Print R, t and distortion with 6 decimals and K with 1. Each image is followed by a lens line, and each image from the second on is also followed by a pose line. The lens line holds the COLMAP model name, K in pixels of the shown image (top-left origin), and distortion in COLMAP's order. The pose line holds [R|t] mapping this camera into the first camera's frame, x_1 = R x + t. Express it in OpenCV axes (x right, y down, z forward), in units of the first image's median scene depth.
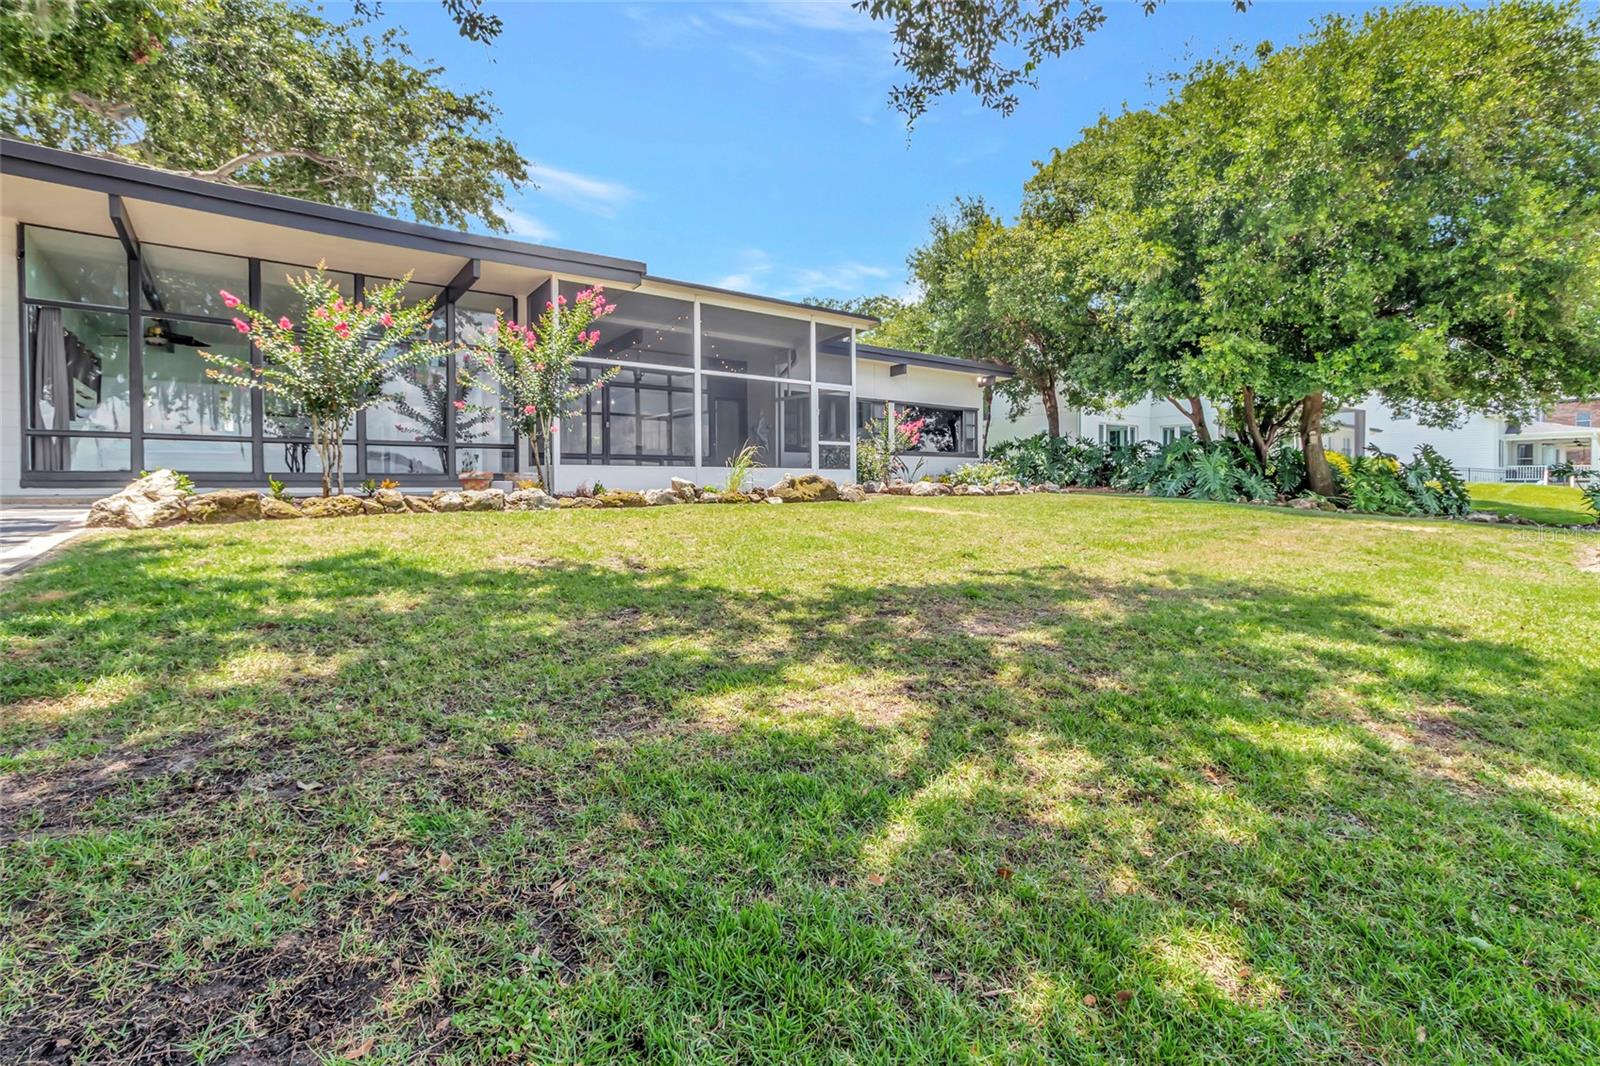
lens RADIAL K [[737.0, 0, 774.1], [0, 737.0, 492.2], [0, 0, 1]] dist [-0.001155, -0.000120]
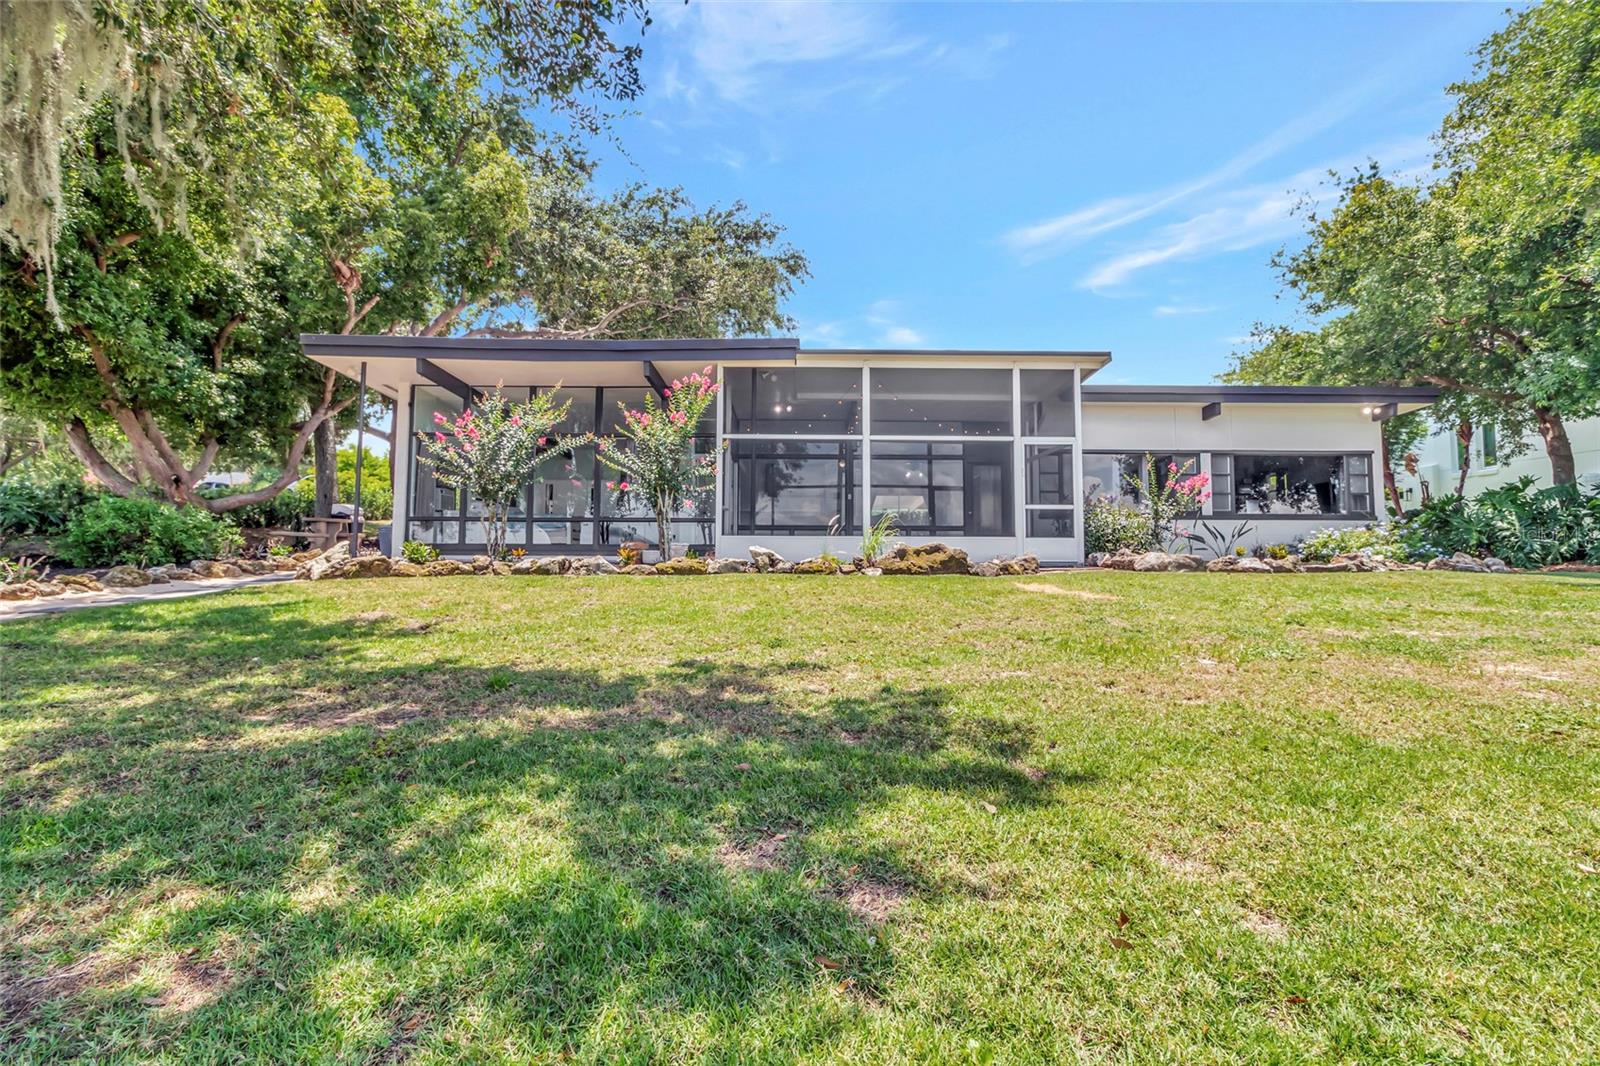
lens RADIAL K [[705.7, 0, 801.5], [0, 705.7, 514.0], [0, 0, 1]] dist [0.000187, 0.000003]
pose [[0.810892, -0.031557, -0.584344, 0.329176], [-0.011963, 0.997442, -0.070467, 0.001671], [0.585073, 0.064131, 0.808441, 0.190331]]
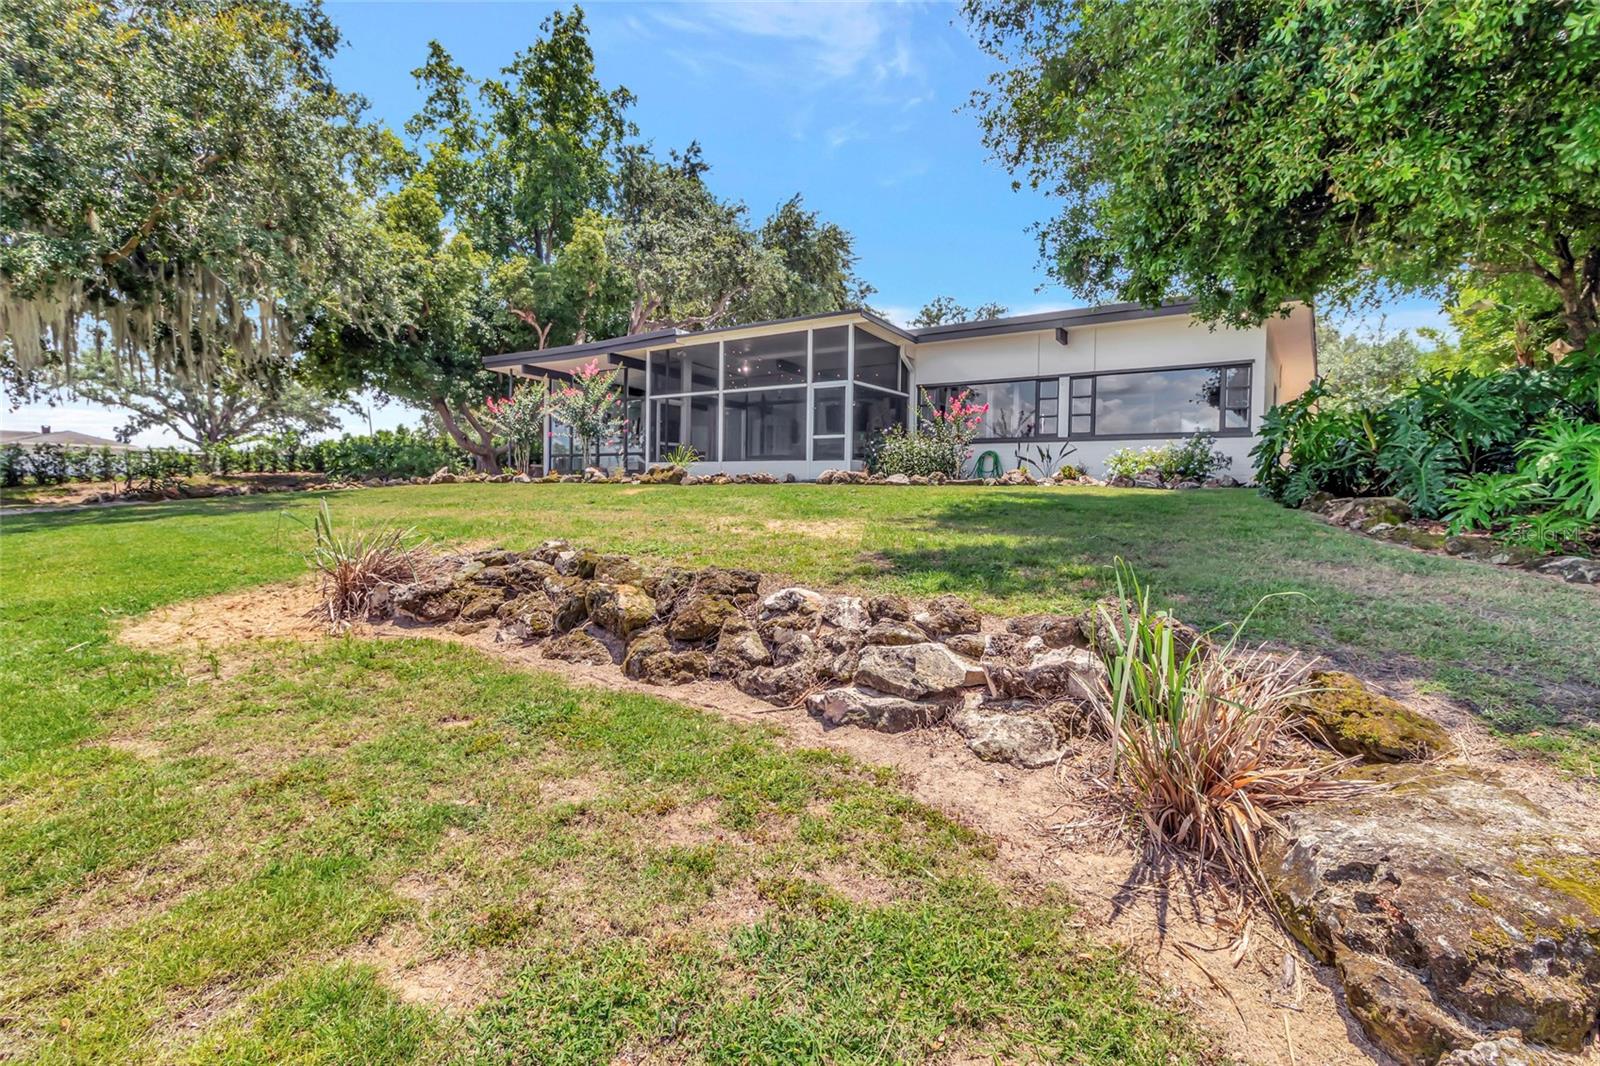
lens RADIAL K [[737.0, 0, 774.1], [0, 737.0, 492.2], [0, 0, 1]] dist [-0.001155, -0.000120]
pose [[0.317902, 0.001138, -0.948123, 1.086220], [-0.029764, 0.999518, -0.008781, 0.025415], [0.947656, 0.031011, 0.317783, 0.607513]]
